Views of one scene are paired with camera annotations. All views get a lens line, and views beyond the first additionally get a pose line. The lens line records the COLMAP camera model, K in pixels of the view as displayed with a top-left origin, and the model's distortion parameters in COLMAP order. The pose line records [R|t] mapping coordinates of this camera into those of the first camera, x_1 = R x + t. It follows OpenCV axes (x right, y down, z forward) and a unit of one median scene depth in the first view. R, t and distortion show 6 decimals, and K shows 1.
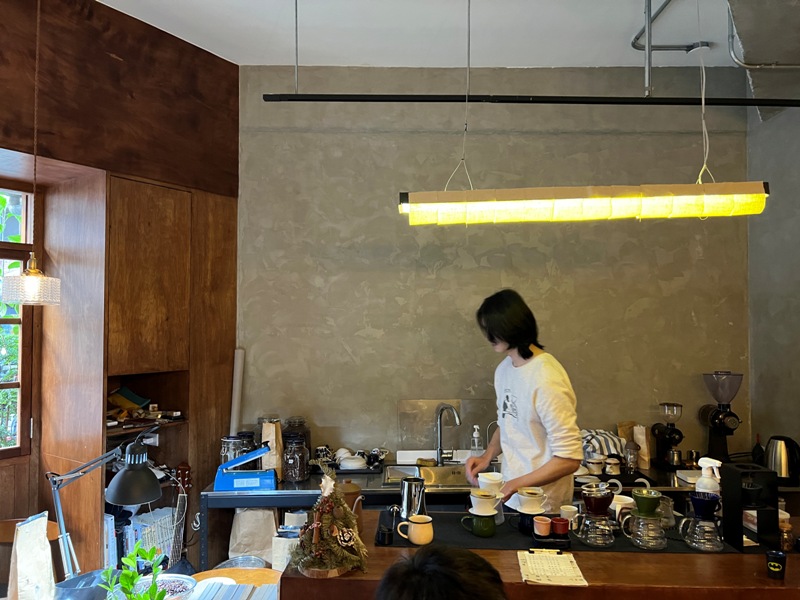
lens RADIAL K [[596.9, 0, 396.0], [0, 596.9, 307.3], [0, 0, 1]] dist [0.076708, -0.090205]
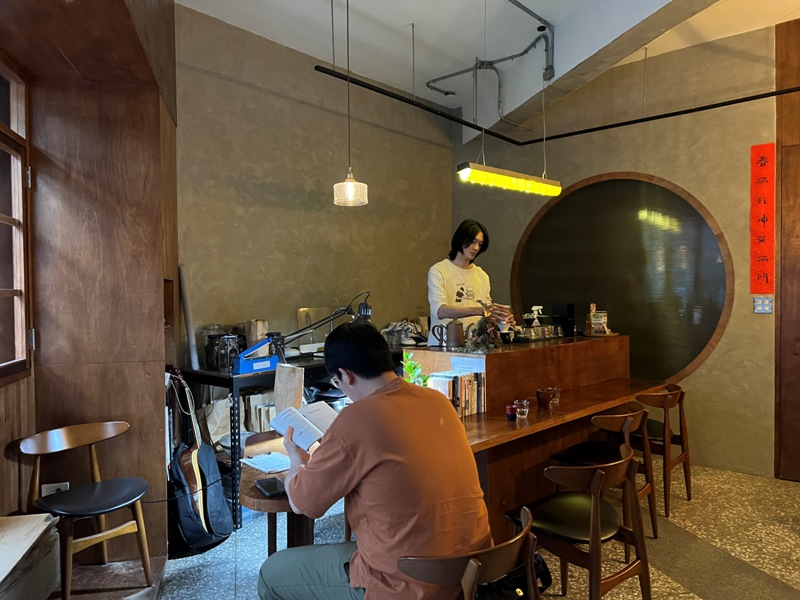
lens RADIAL K [[596.9, 0, 394.1], [0, 596.9, 305.9], [0, 0, 1]] dist [0.076708, -0.090205]
pose [[0.660536, -0.024426, 0.750397, -0.830990], [-0.008022, 0.999184, 0.039586, 0.095524], [-0.750752, -0.032167, 0.659801, -0.024702]]
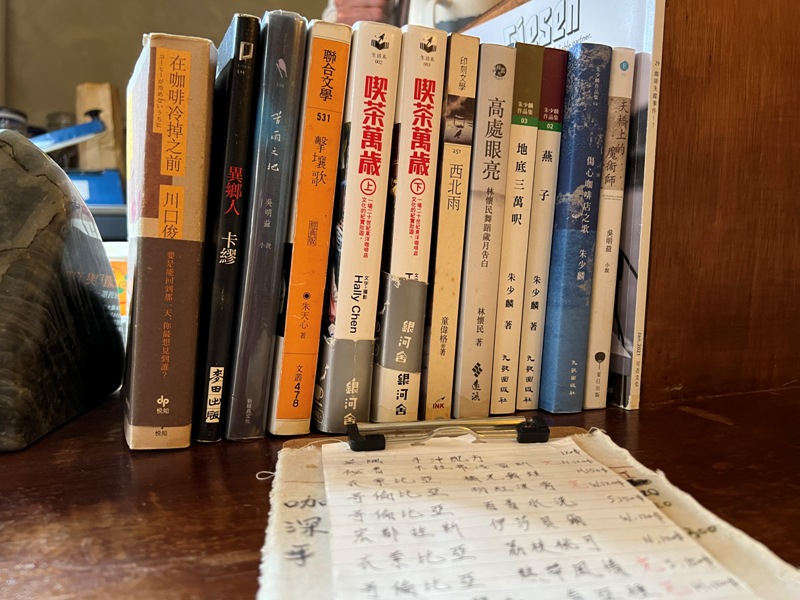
lens RADIAL K [[596.9, 0, 400.4], [0, 596.9, 298.7], [0, 0, 1]] dist [0.076708, -0.090205]
pose [[0.921754, -0.039699, 0.385739, -0.151769], [-0.014259, 0.990603, 0.136022, 0.255146], [-0.387514, -0.130879, 0.912526, 0.379492]]
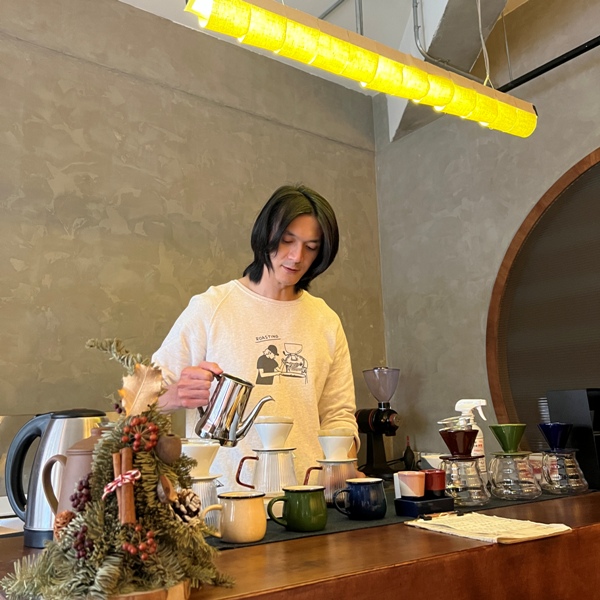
lens RADIAL K [[597.8, 0, 297.0], [0, 597.8, 252.3], [0, 0, 1]] dist [0.030712, 0.000000]
pose [[0.809050, 0.131760, 0.572780, -0.129282], [0.010865, 0.971028, -0.238718, 0.142220], [-0.587639, 0.199358, 0.784179, 0.272625]]
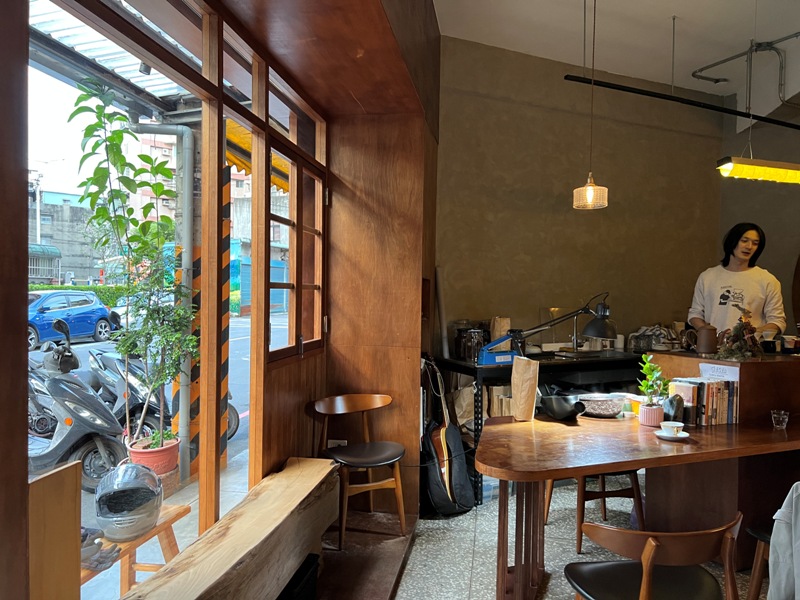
lens RADIAL K [[596.9, 0, 397.0], [0, 596.9, 307.4], [0, 0, 1]] dist [0.076708, -0.090205]
pose [[0.906259, 0.001548, 0.422720, -0.862547], [-0.023372, 0.998647, 0.046450, 0.097556], [-0.422077, -0.051976, 0.905069, -0.098443]]
